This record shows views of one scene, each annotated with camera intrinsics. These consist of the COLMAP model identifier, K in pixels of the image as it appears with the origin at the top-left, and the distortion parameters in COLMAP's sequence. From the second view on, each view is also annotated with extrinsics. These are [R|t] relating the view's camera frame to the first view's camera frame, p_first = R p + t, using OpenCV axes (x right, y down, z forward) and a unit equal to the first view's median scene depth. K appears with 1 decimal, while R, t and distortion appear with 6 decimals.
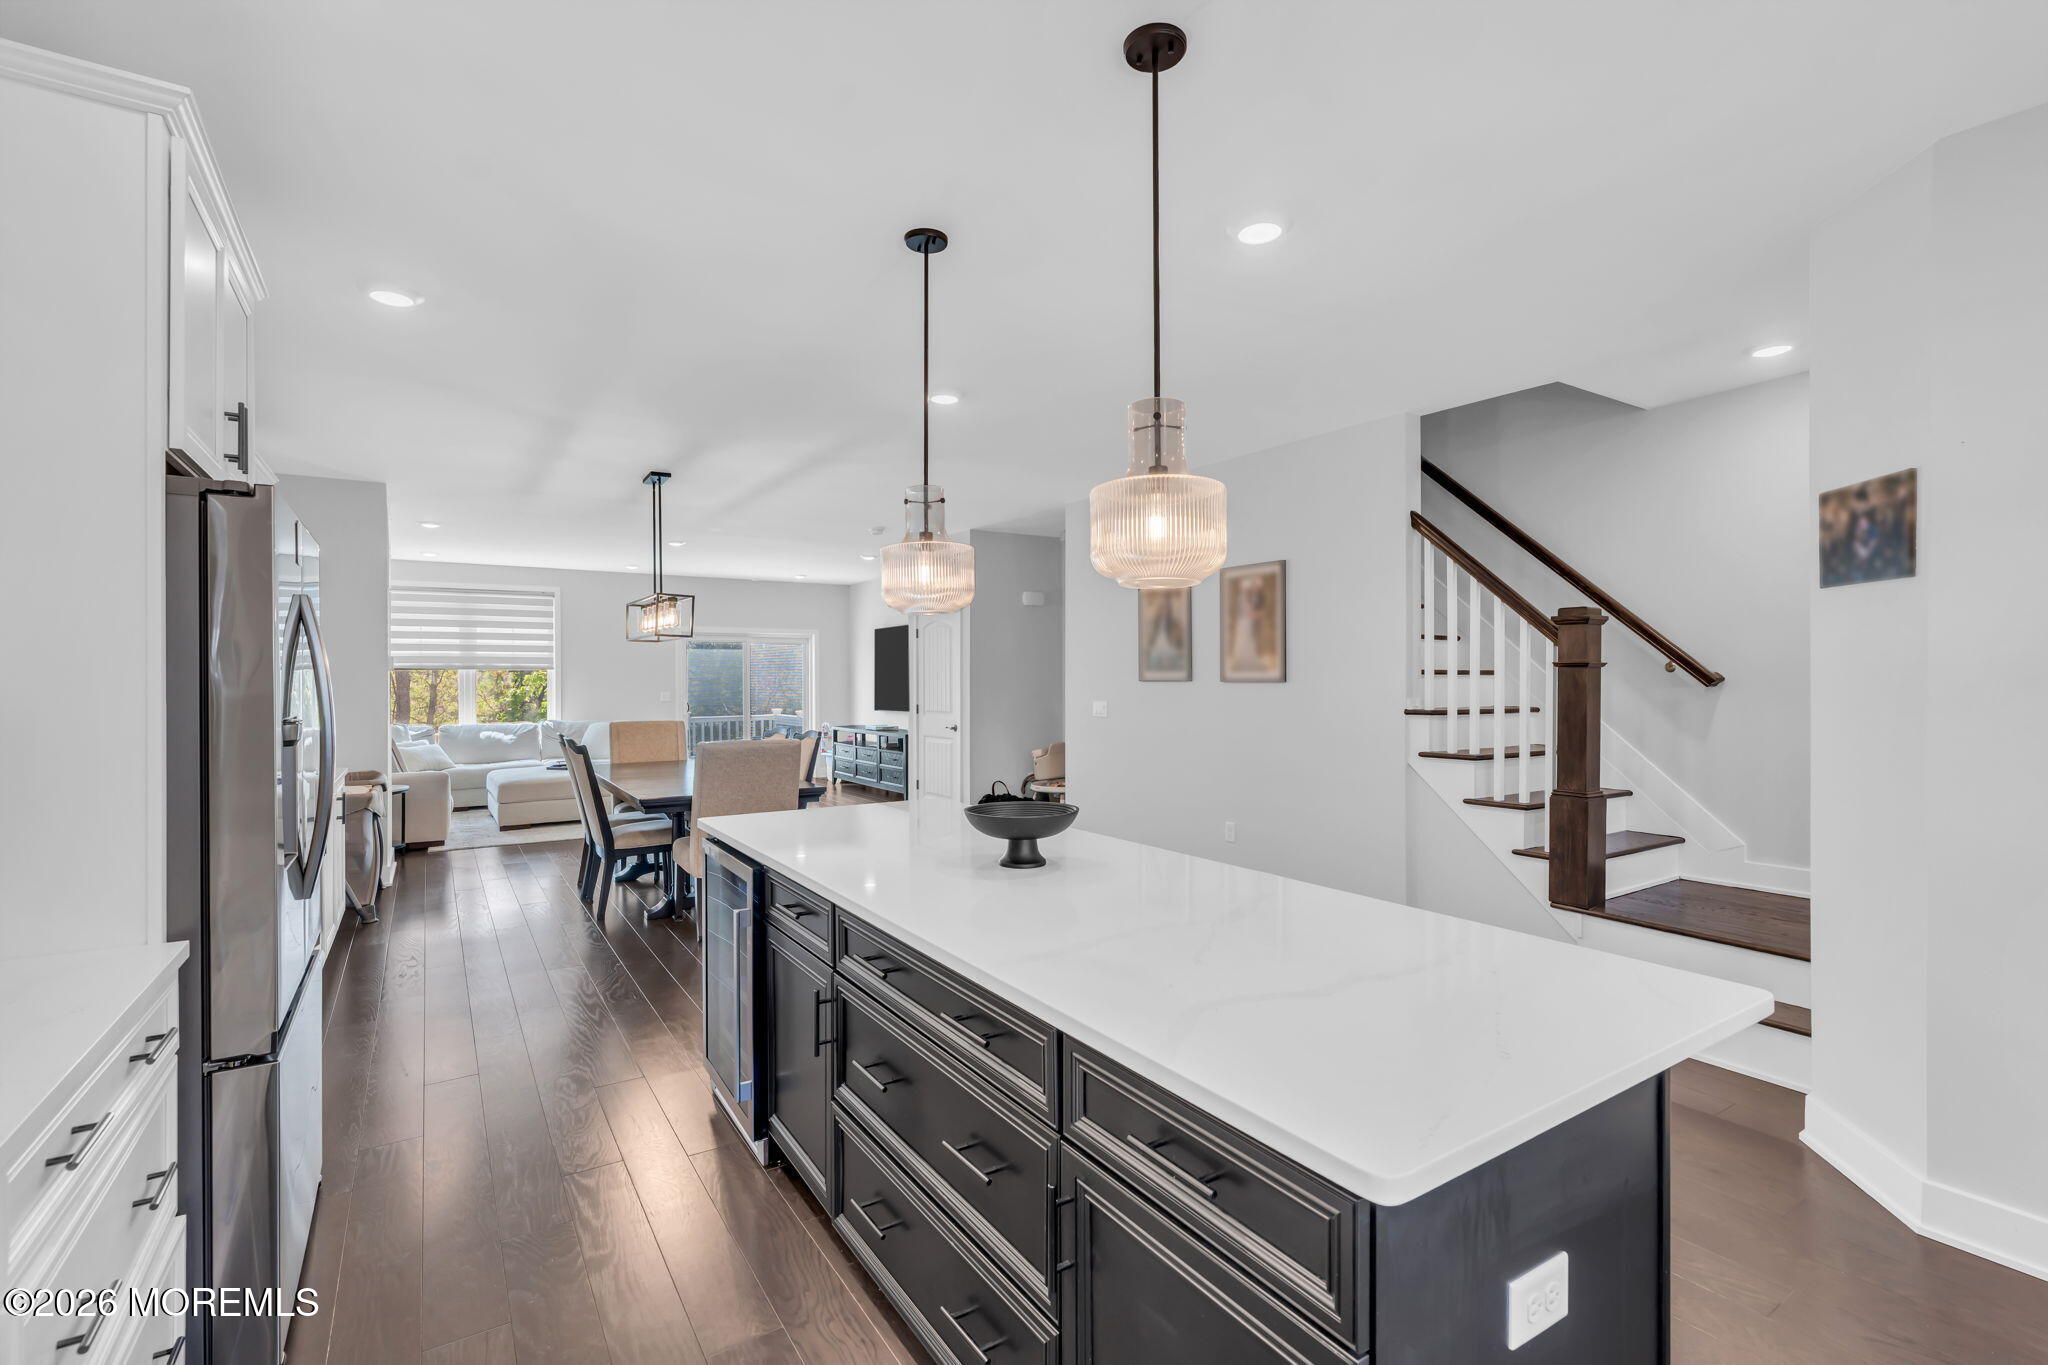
lens RADIAL K [[910.4, 0, 1011.4], [0, 910.4, 682.1], [0, 0, 1]] dist [-0.011732, 0.000426]
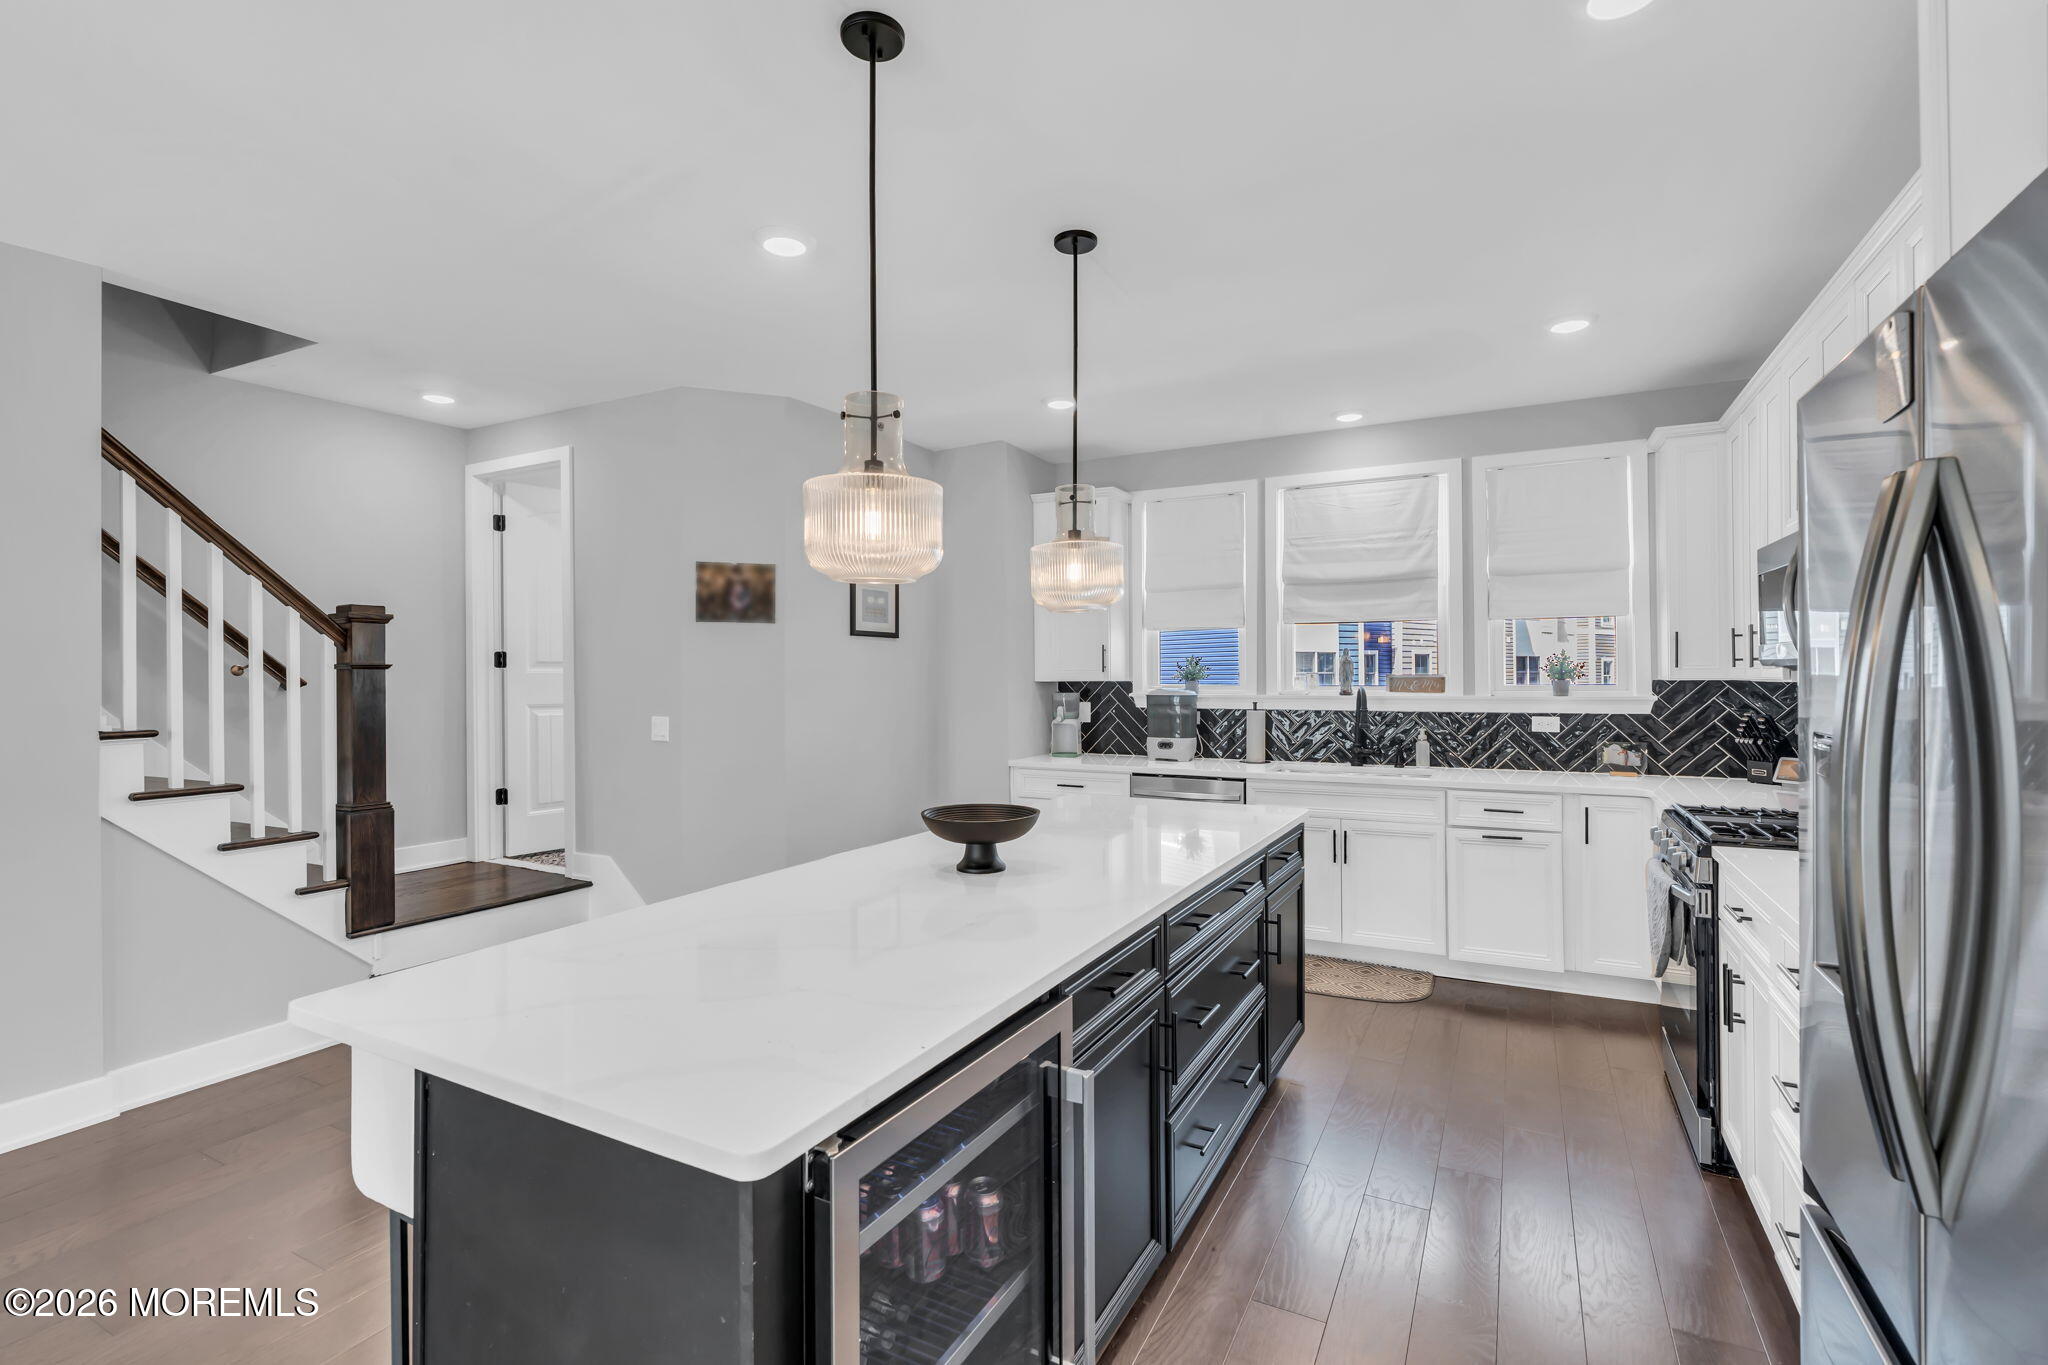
lens RADIAL K [[910.4, 0, 1027.2], [0, 910.4, 676.7], [0, 0, 1]] dist [-0.011732, 0.000426]
pose [[-0.475060, 0.011896, 0.879873, -0.507442], [0.016848, 0.999848, -0.004421, 0.005369], [-0.879792, 0.012724, -0.475188, 0.830813]]
